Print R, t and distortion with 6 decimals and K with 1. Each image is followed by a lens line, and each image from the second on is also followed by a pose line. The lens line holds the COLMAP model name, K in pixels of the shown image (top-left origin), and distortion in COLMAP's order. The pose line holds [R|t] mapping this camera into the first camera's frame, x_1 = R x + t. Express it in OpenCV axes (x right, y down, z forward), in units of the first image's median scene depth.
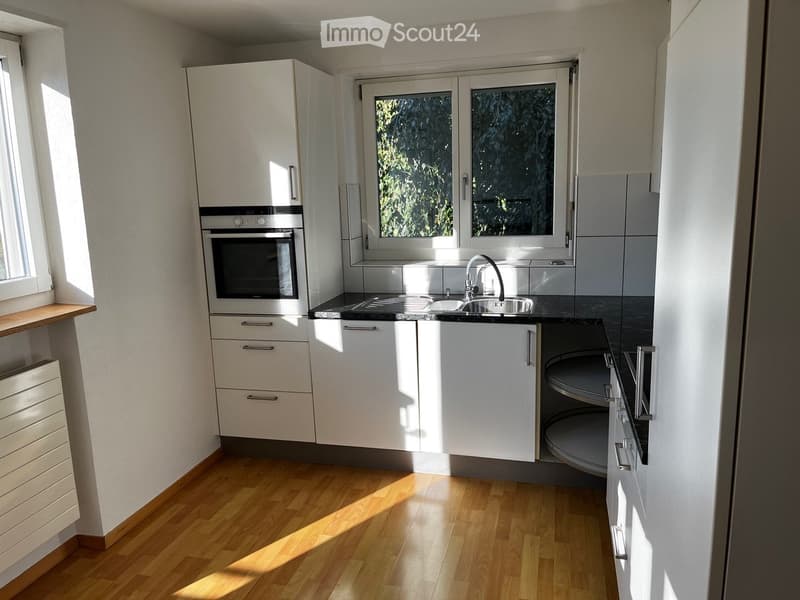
lens RADIAL K [[601.9, 0, 424.9], [0, 601.9, 297.8], [0, 0, 1]] dist [-0.041673, 0.001064]
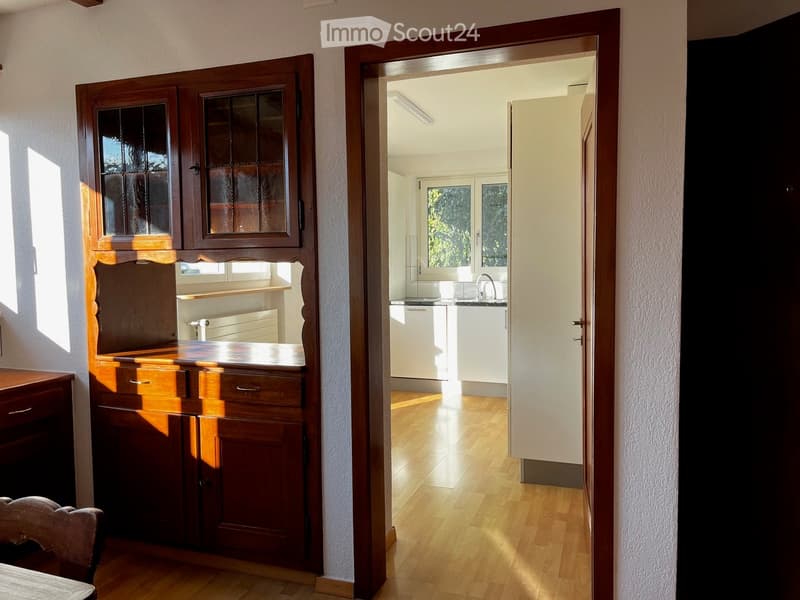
lens RADIAL K [[592.4, 0, 400.0], [0, 592.4, 300.0], [0, 0, 1]] dist [0.003100, -0.050208]
pose [[0.992550, 0.029600, -0.118184, 0.053962], [-0.042634, 0.993090, -0.109333, 0.194425], [0.114131, 0.113557, 0.986954, -0.724506]]
